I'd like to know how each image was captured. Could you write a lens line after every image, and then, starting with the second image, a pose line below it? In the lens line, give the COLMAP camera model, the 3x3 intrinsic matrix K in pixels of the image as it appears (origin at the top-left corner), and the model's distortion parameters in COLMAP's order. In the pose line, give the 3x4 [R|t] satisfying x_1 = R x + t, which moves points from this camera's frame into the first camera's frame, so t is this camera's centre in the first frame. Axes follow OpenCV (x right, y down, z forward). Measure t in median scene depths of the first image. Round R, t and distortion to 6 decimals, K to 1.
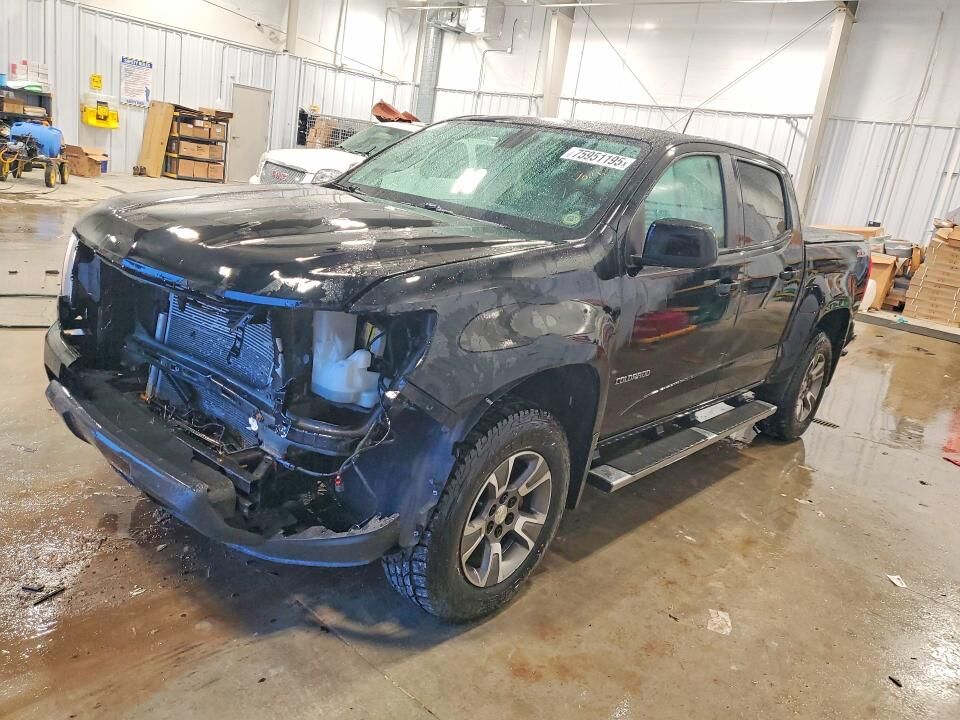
lens RADIAL K [[789.5, 0, 480.0], [0, 789.5, 360.0], [0, 0, 1]] dist [-0.004858, 0.141492]
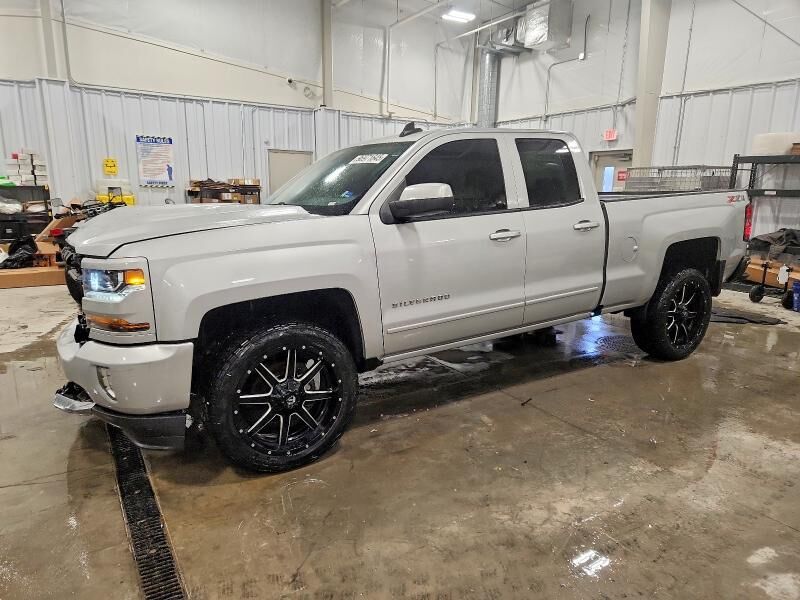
lens RADIAL K [[509.3, 0, 413.4], [0, 509.3, 300.9], [0, 0, 1]] dist [0.042152, -0.000869]
pose [[0.956447, -0.072893, -0.282659, 0.003523], [0.052635, 0.995514, -0.078625, -0.116919], [0.287122, 0.060323, 0.955993, 0.486286]]
